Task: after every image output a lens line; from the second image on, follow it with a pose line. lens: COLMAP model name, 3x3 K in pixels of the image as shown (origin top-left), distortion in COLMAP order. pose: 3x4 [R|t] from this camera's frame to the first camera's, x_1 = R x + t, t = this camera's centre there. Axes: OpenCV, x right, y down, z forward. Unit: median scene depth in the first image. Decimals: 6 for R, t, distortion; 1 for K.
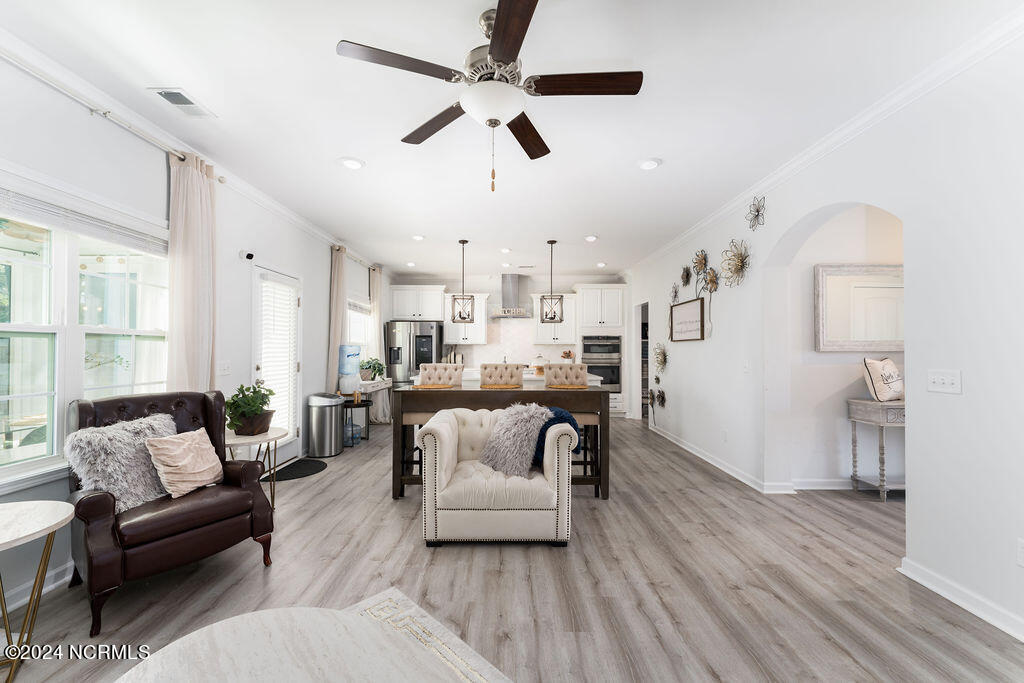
lens RADIAL K [[423.6, 0, 508.6], [0, 423.6, 343.3], [0, 0, 1]] dist [-0.000244, 0.000037]
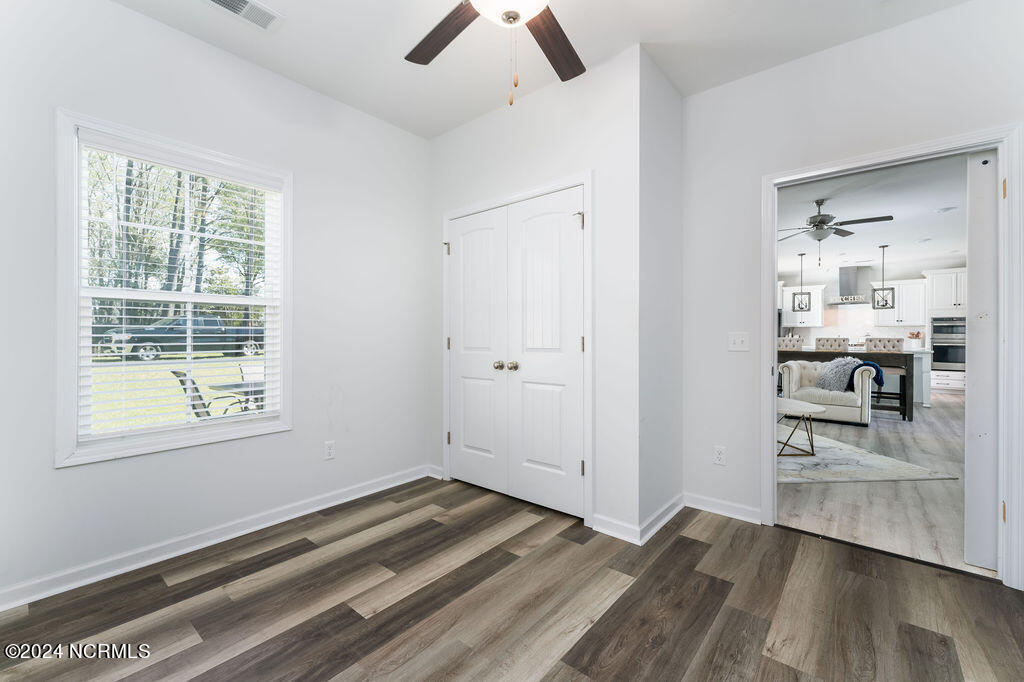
lens RADIAL K [[423.6, 0, 517.1], [0, 423.6, 334.9], [0, 0, 1]] dist [-0.000244, 0.000037]
pose [[0.772179, -0.000341, -0.635405, 0.057722], [0.009446, 0.999896, 0.010942, 0.005605], [0.635335, -0.014451, 0.772102, -0.693385]]
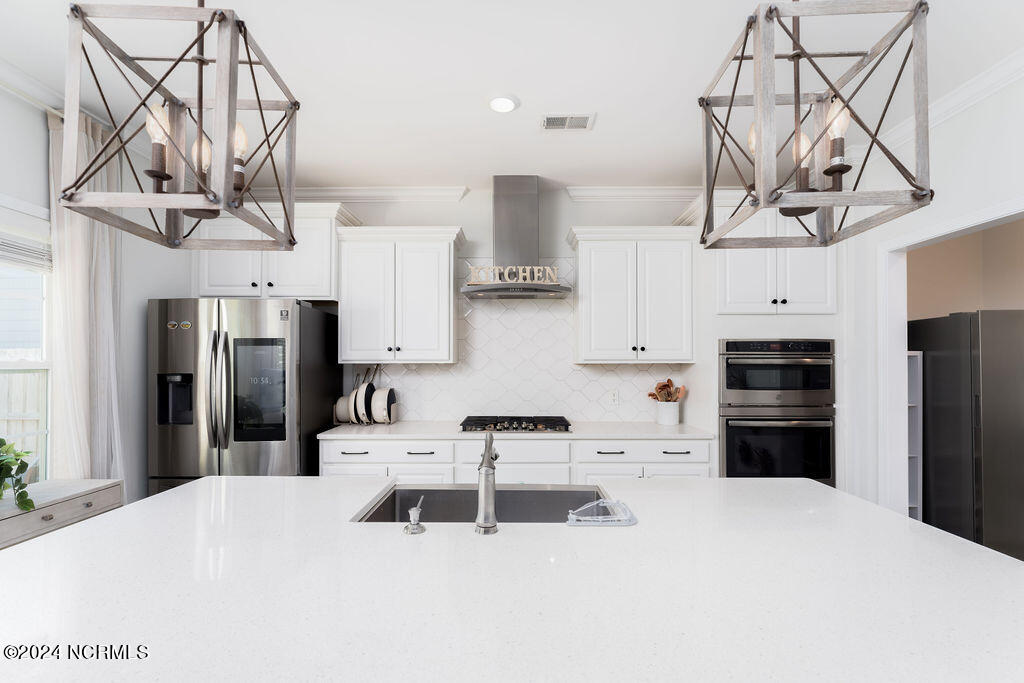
lens RADIAL K [[467.6, 0, 506.3], [0, 467.6, 368.1], [0, 0, 1]] dist [0.004178, 0.000245]
pose [[0.999904, 0.000826, -0.013841, -0.000727], [-0.000712, 0.999966, 0.008275, 0.003605], [0.013847, -0.008265, 0.999870, 0.813192]]
